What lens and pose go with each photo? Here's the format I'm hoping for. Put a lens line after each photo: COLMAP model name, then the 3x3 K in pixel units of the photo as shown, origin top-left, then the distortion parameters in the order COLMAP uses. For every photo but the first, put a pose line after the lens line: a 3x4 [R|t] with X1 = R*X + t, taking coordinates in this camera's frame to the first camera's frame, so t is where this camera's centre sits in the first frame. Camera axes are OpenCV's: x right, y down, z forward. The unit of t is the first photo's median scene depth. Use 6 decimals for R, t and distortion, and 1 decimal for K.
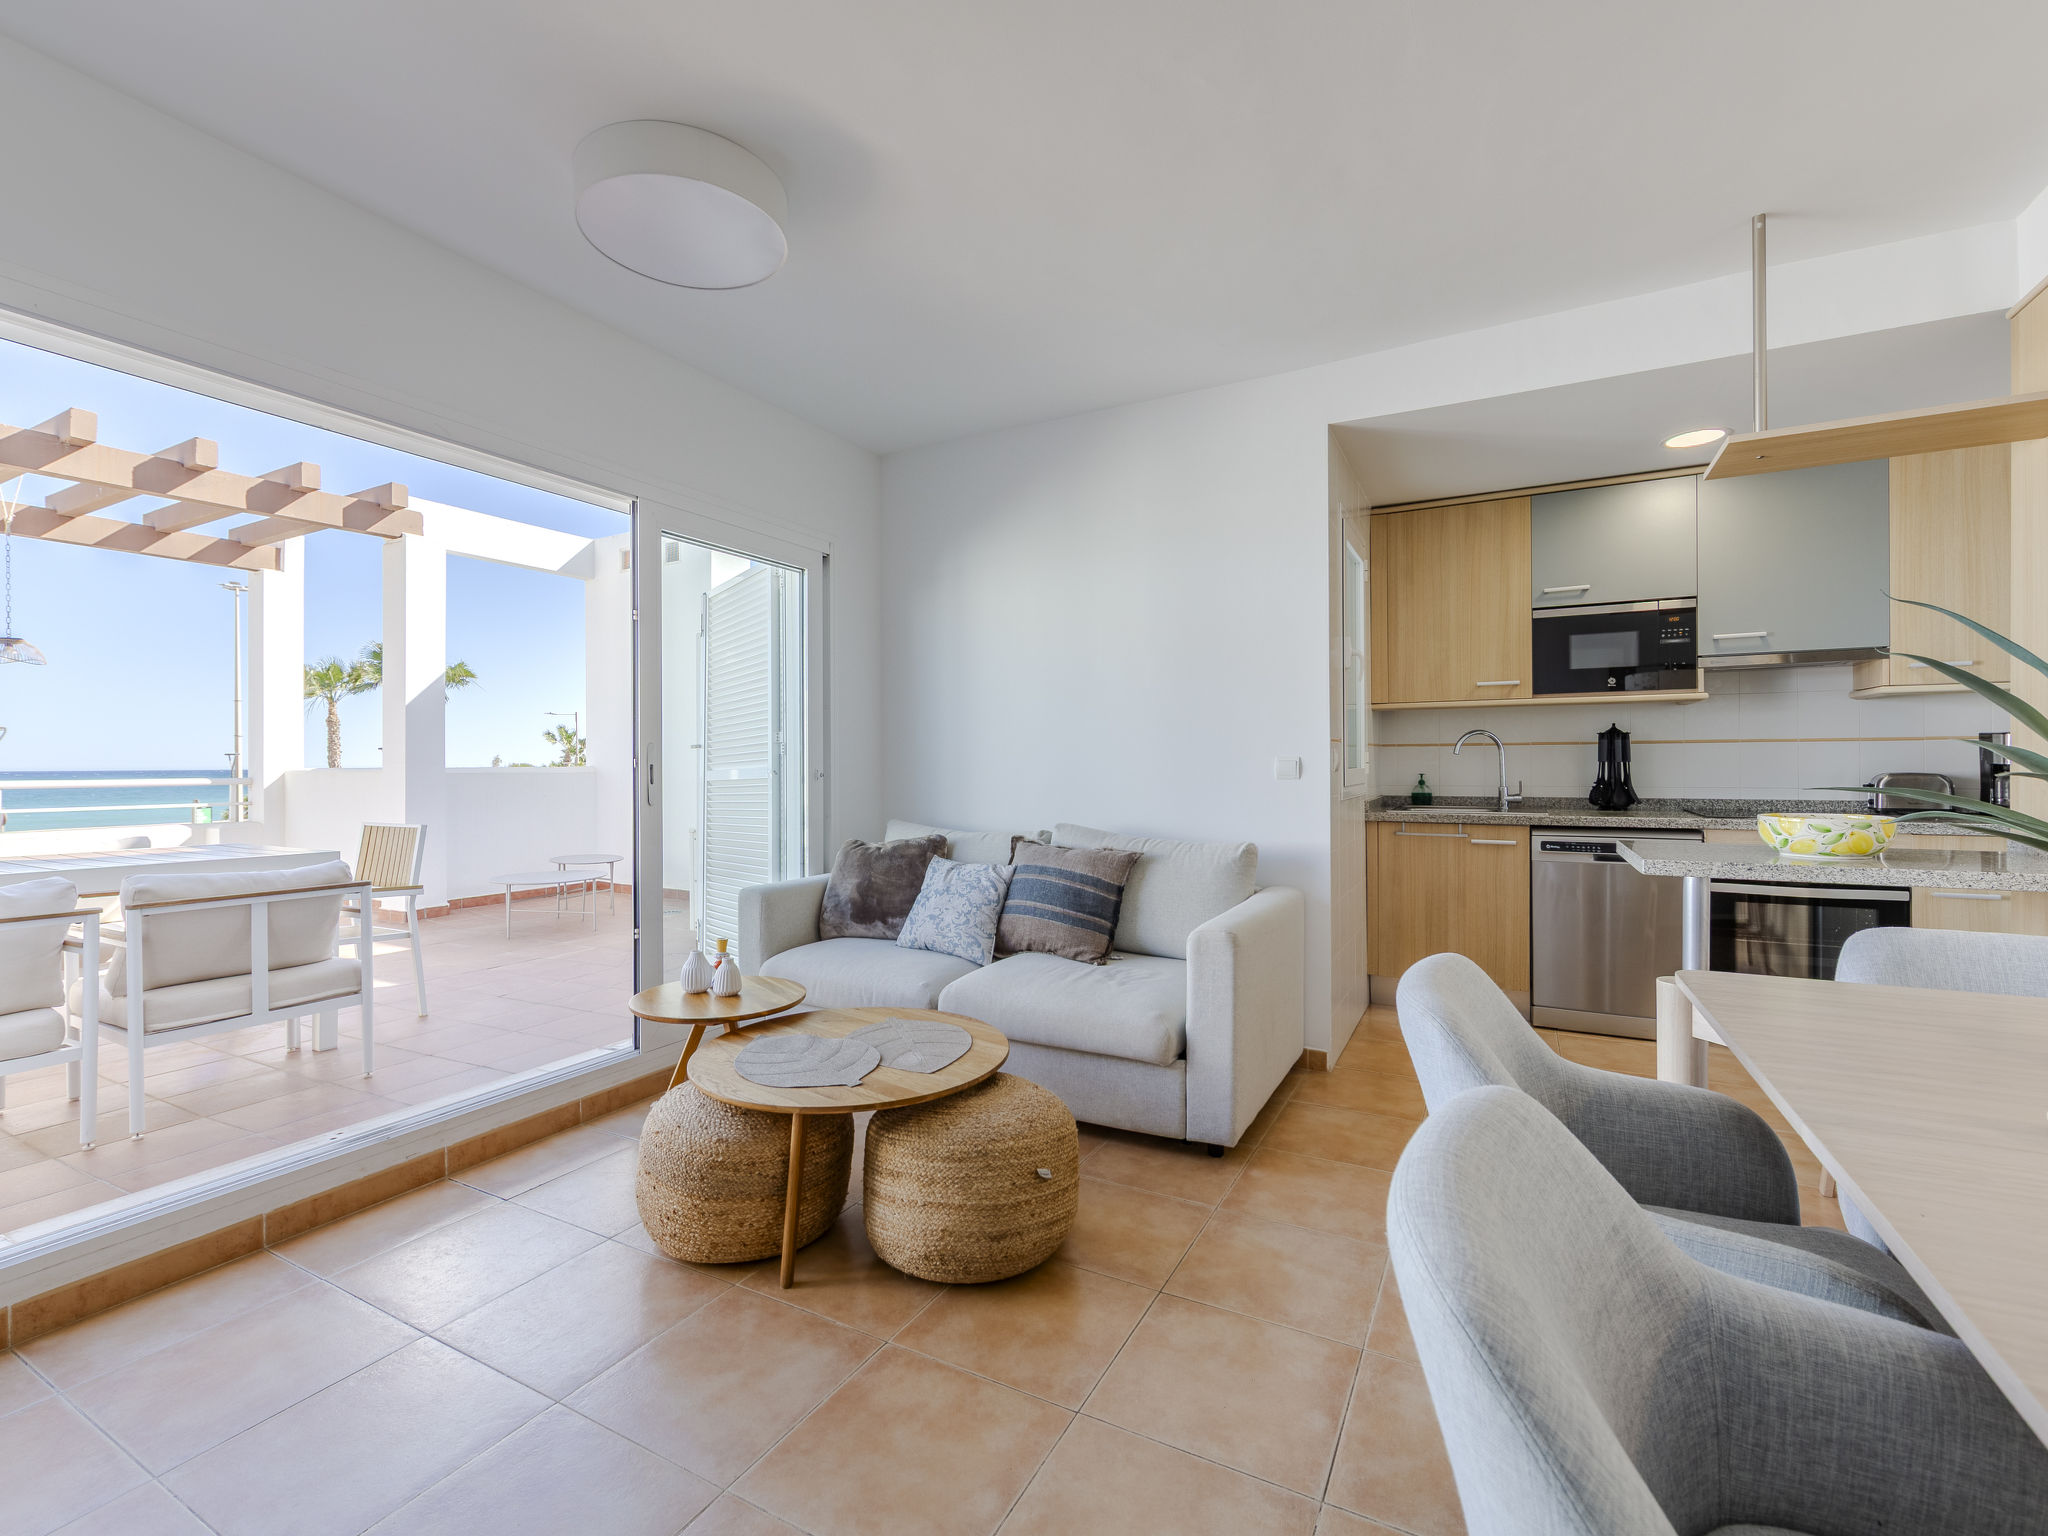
lens RADIAL K [[912.5, 0, 1031.9], [0, 912.5, 757.5], [0, 0, 1]] dist [-0.003447, 0.000025]
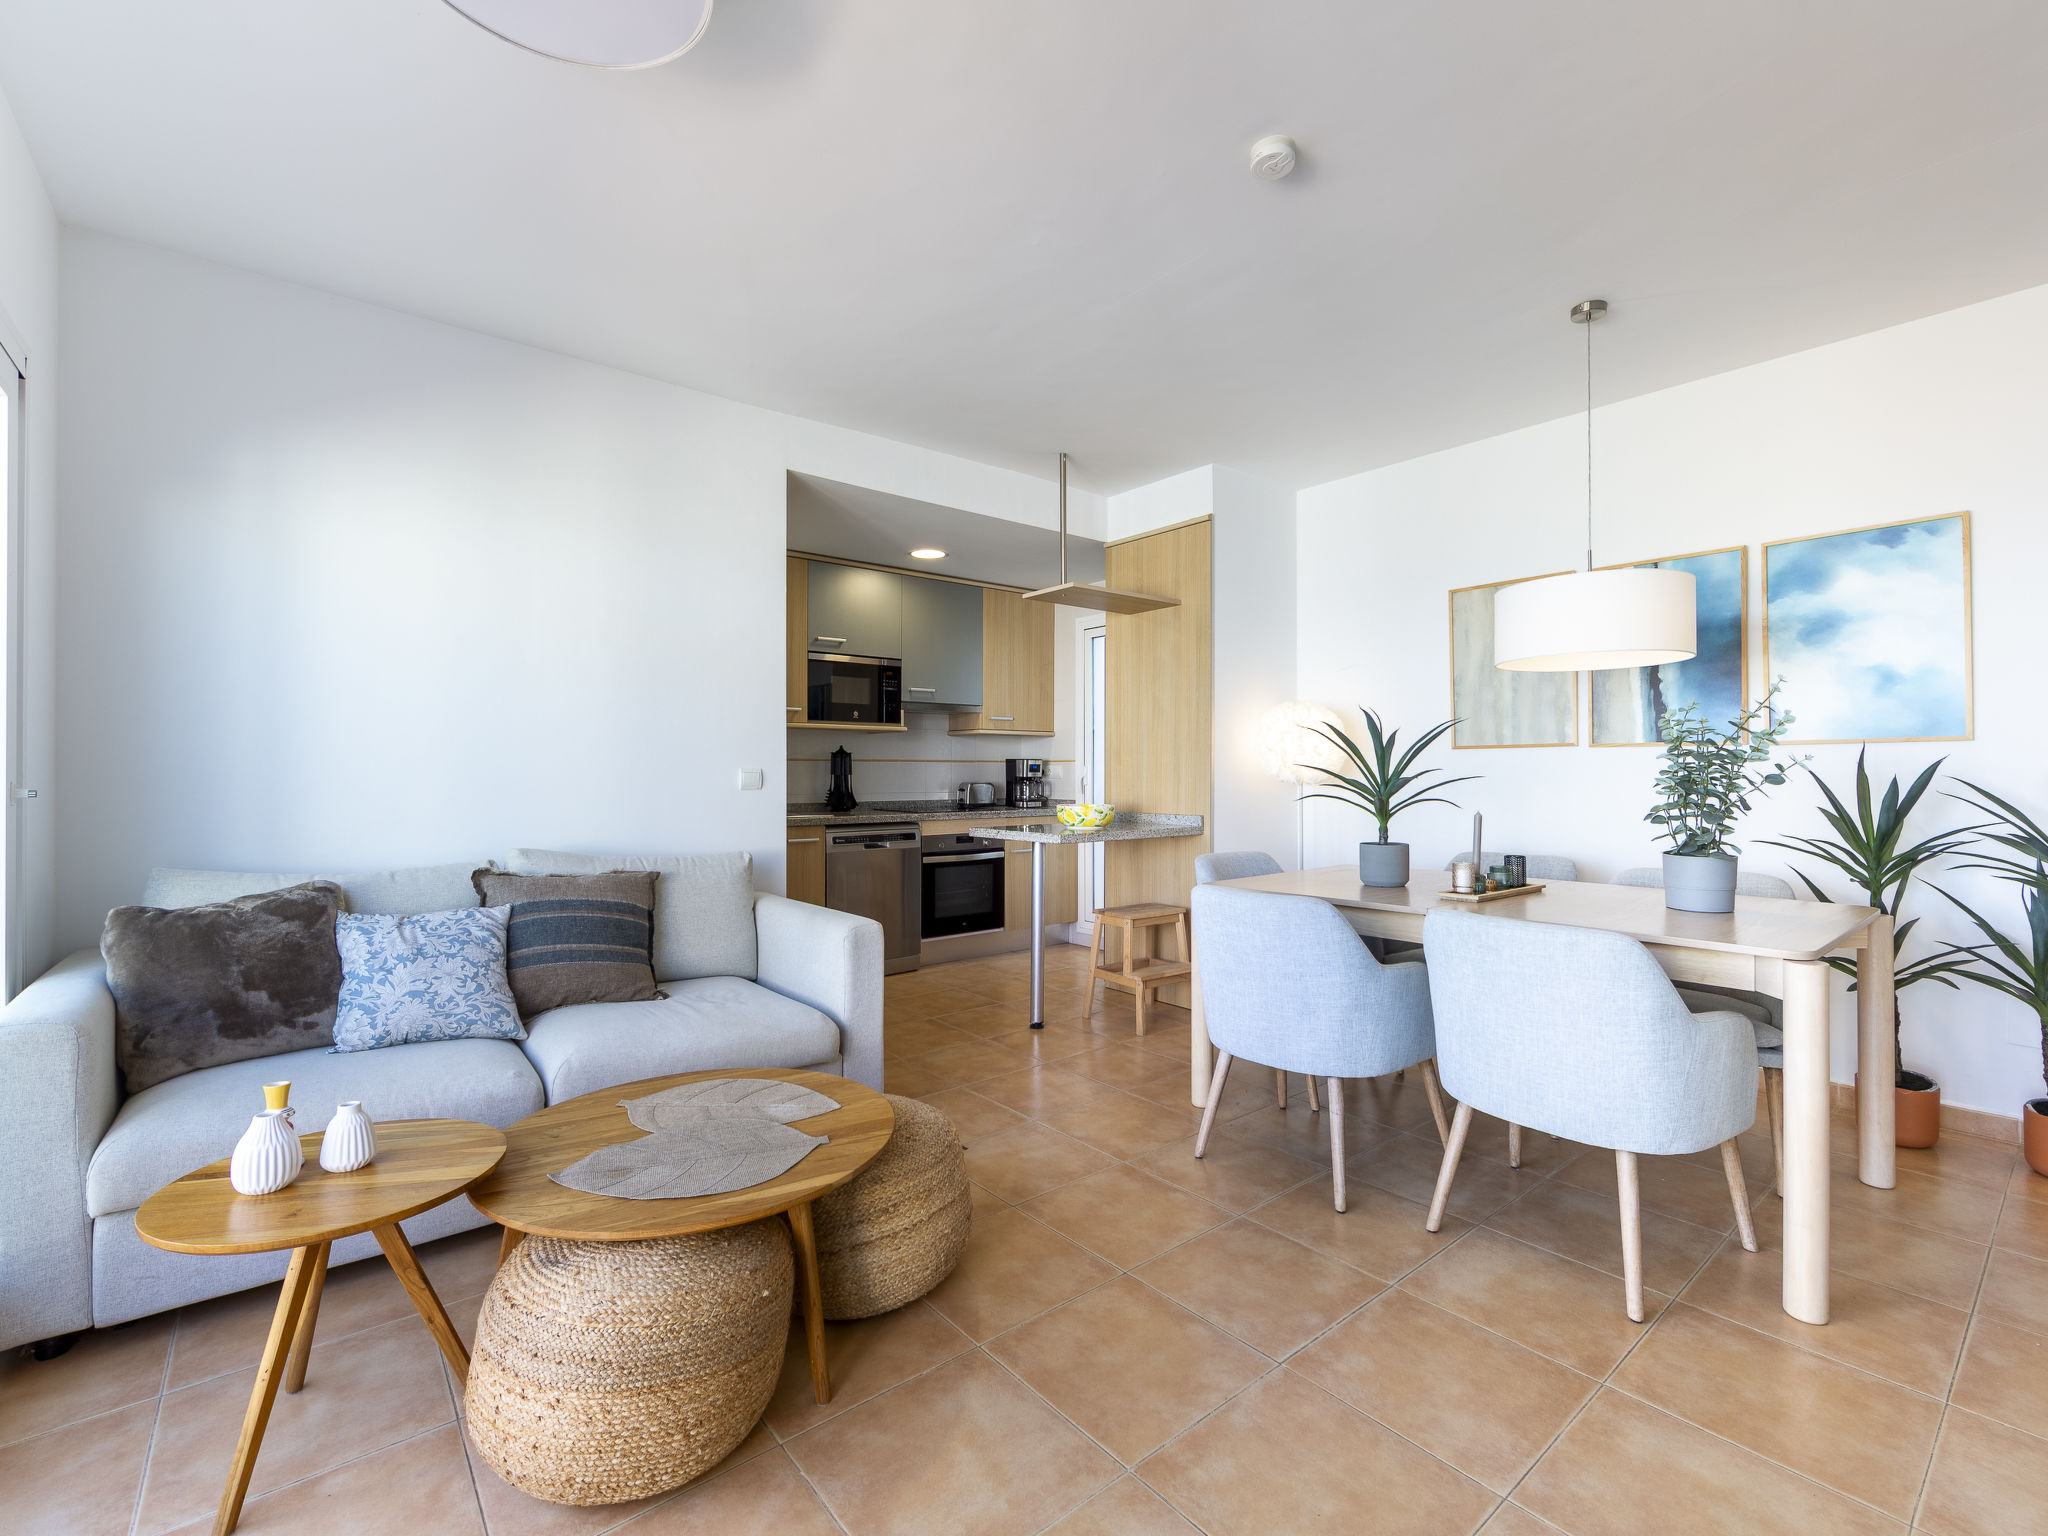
lens RADIAL K [[912.5, 0, 1020.5], [0, 912.5, 767.7], [0, 0, 1]] dist [-0.003447, 0.000025]
pose [[0.376308, 0.010482, 0.926435, -0.577927], [-0.007707, 0.999937, -0.008183, 0.004268], [-0.926462, -0.004060, 0.376365, 0.308210]]
